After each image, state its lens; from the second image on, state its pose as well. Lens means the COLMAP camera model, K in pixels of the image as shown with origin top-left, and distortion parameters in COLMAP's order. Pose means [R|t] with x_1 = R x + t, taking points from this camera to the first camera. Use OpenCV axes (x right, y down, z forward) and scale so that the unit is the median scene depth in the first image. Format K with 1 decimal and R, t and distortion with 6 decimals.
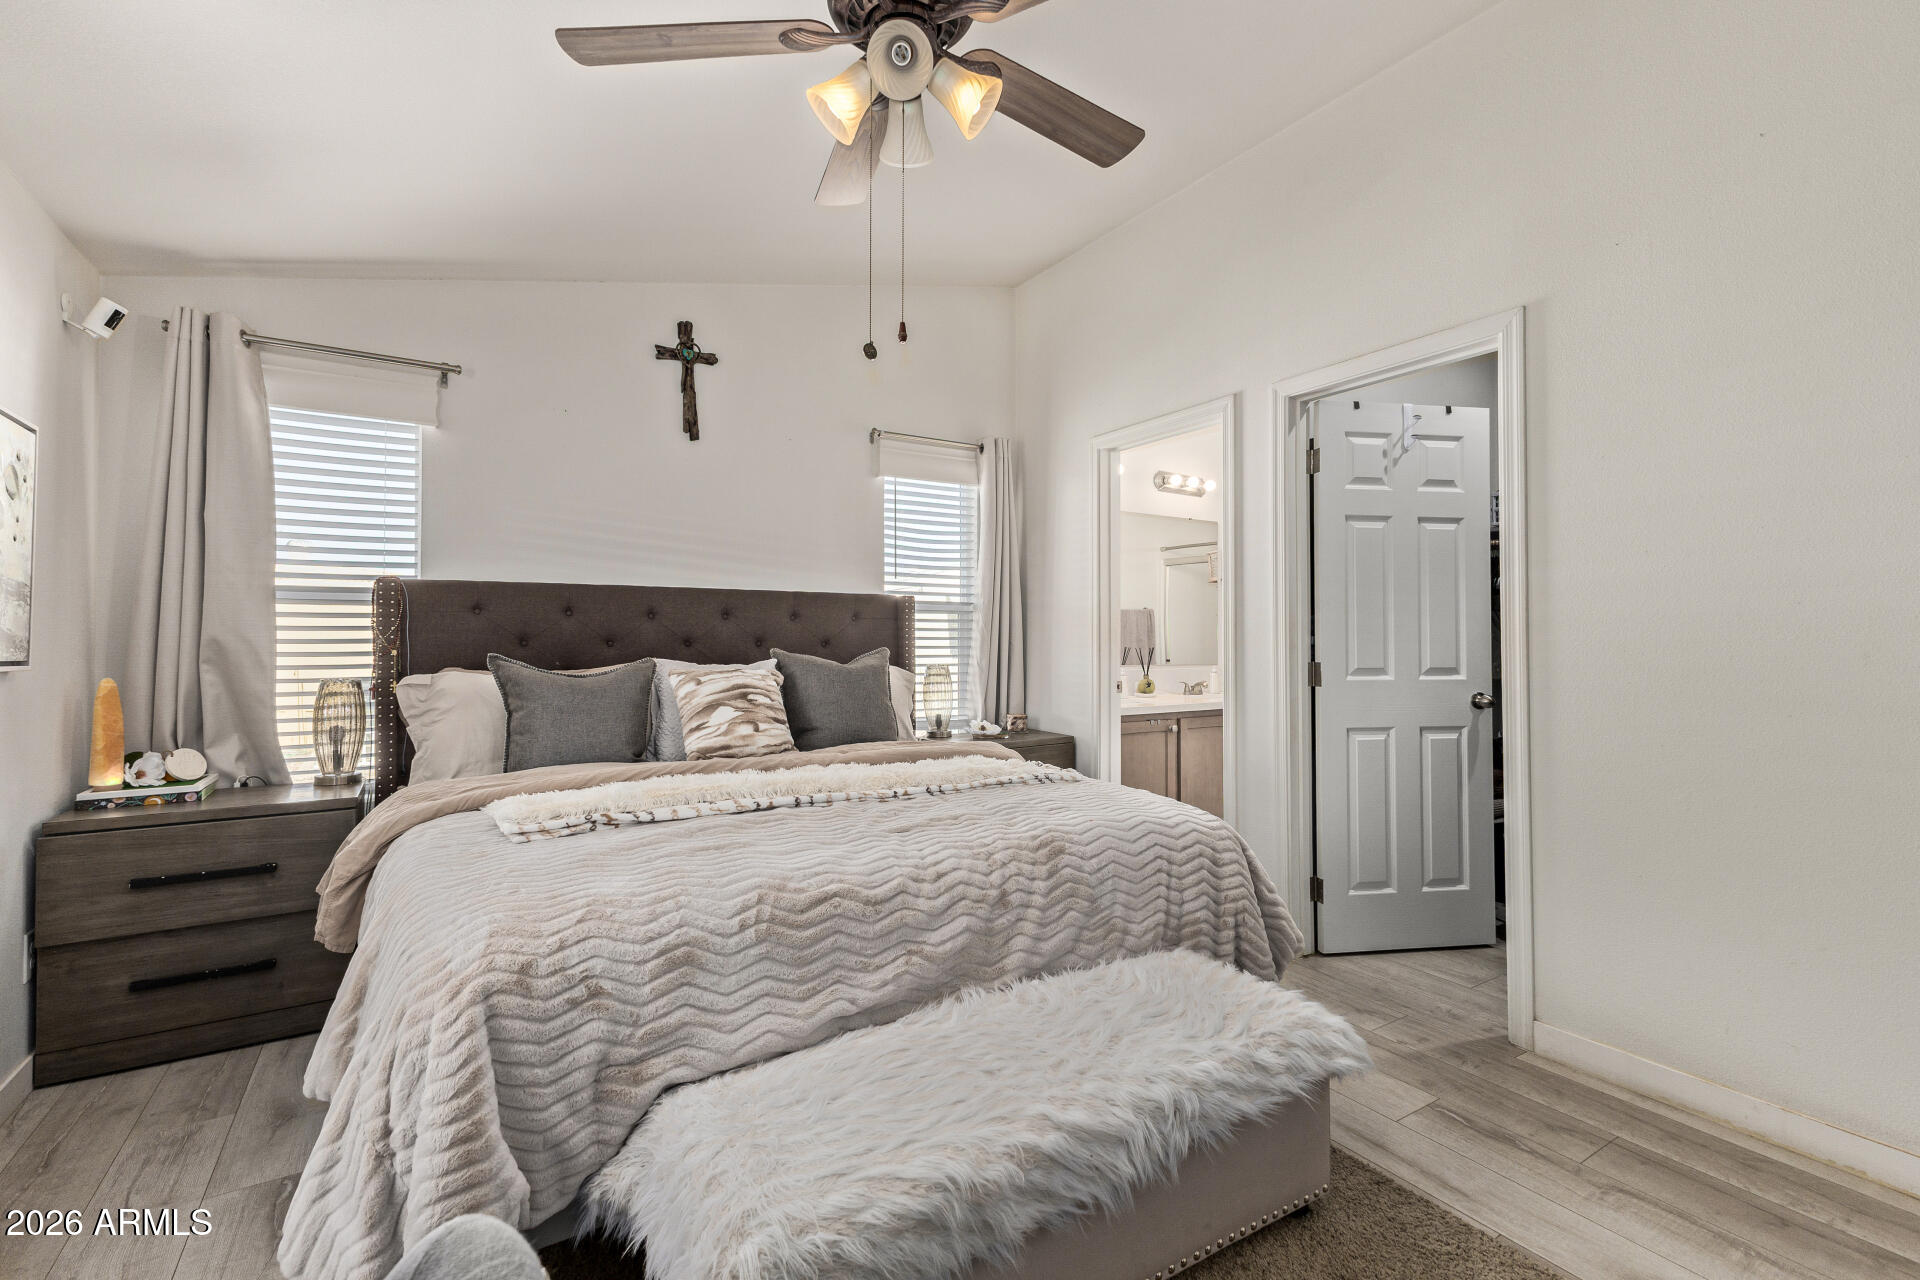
lens RADIAL K [[834.4, 0, 962.2], [0, 834.4, 633.9], [0, 0, 1]] dist [0.001543, 0.000103]
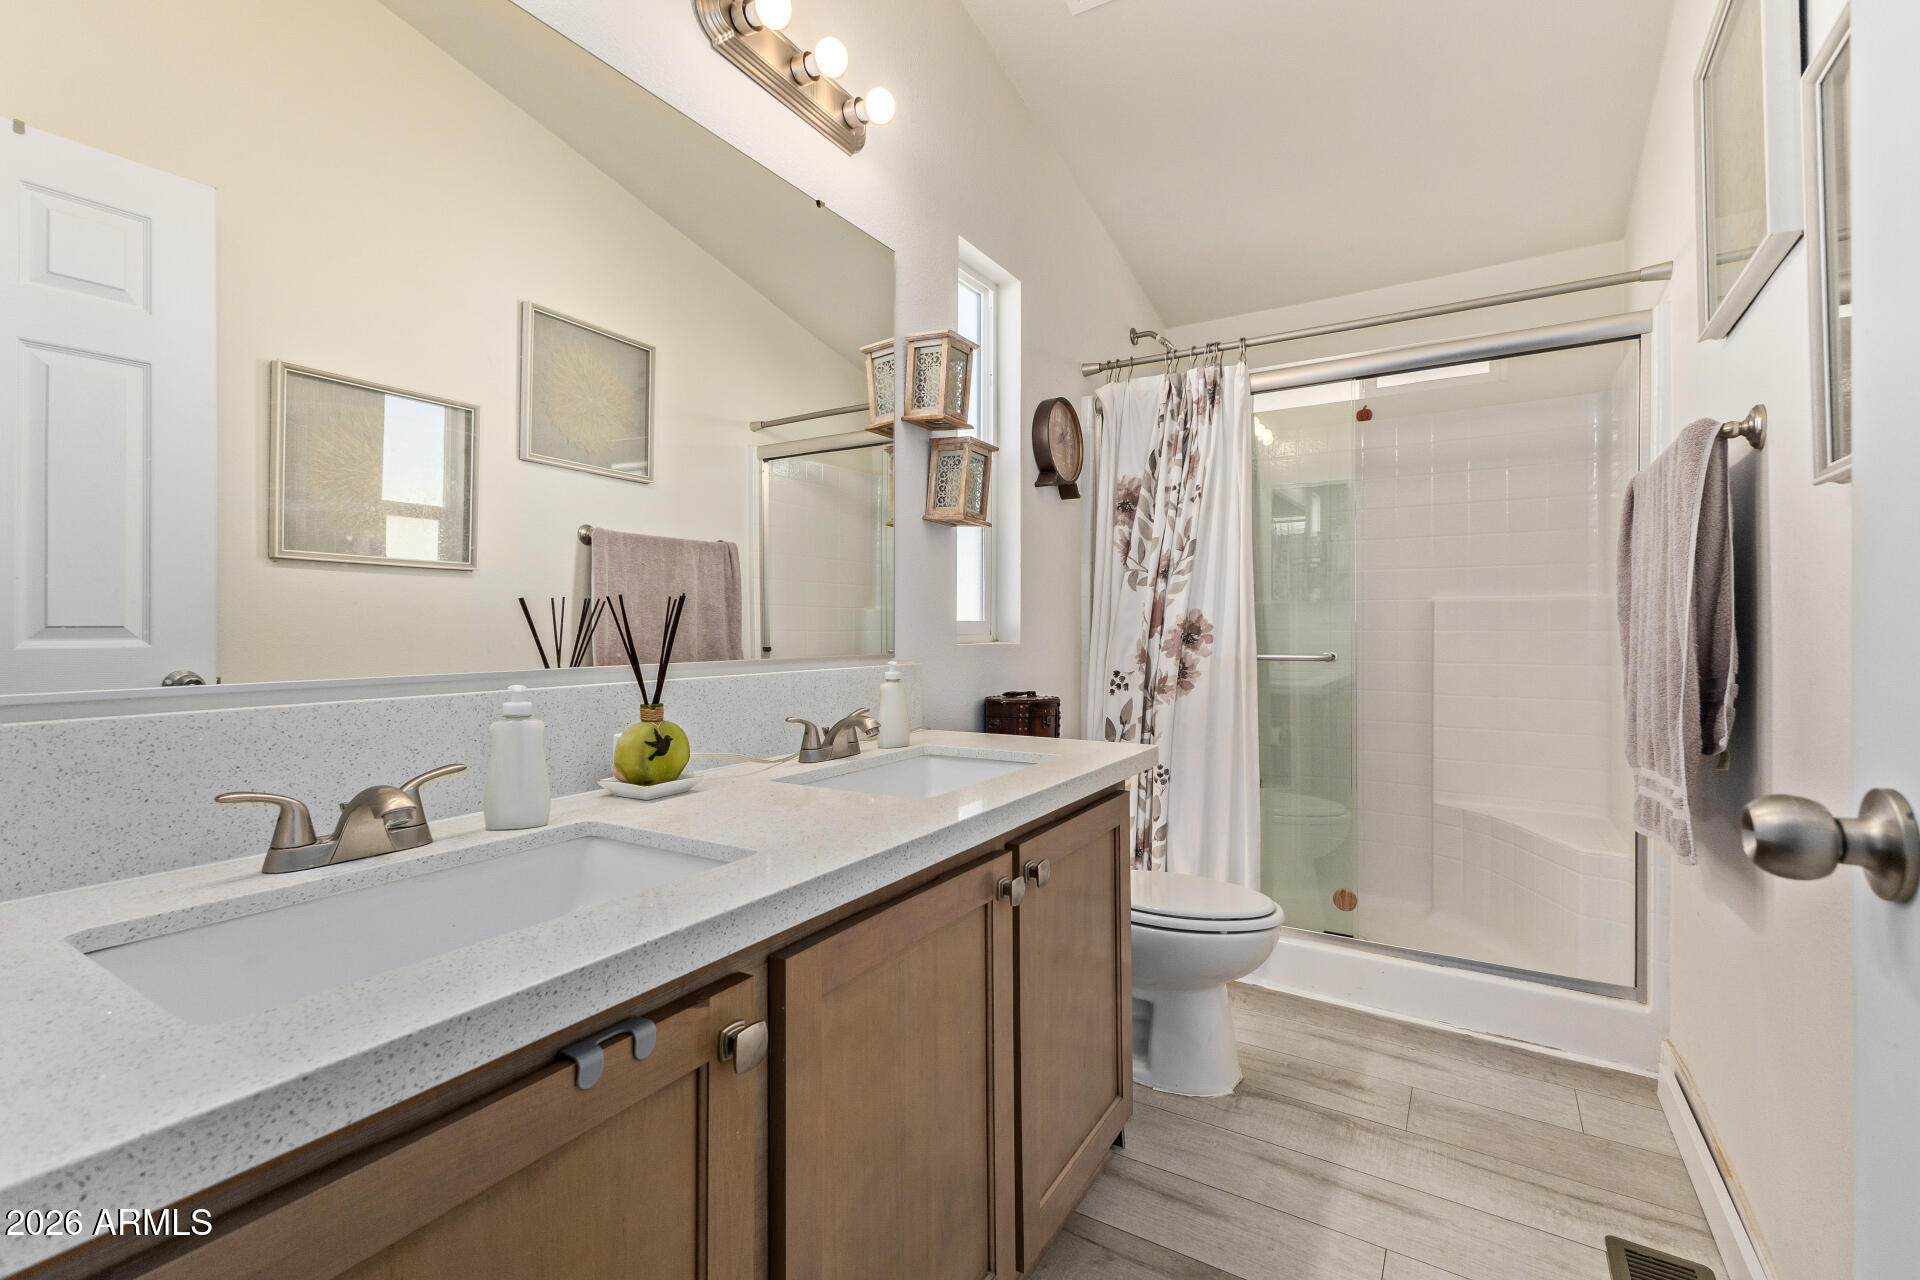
lens RADIAL K [[834.4, 0, 962.5], [0, 834.4, 633.4], [0, 0, 1]] dist [0.001543, 0.000103]
pose [[0.897229, -0.002261, 0.441560, 0.193286], [-0.005871, 0.999837, 0.017049, 0.022754], [-0.441527, -0.017890, 0.897070, 0.733892]]
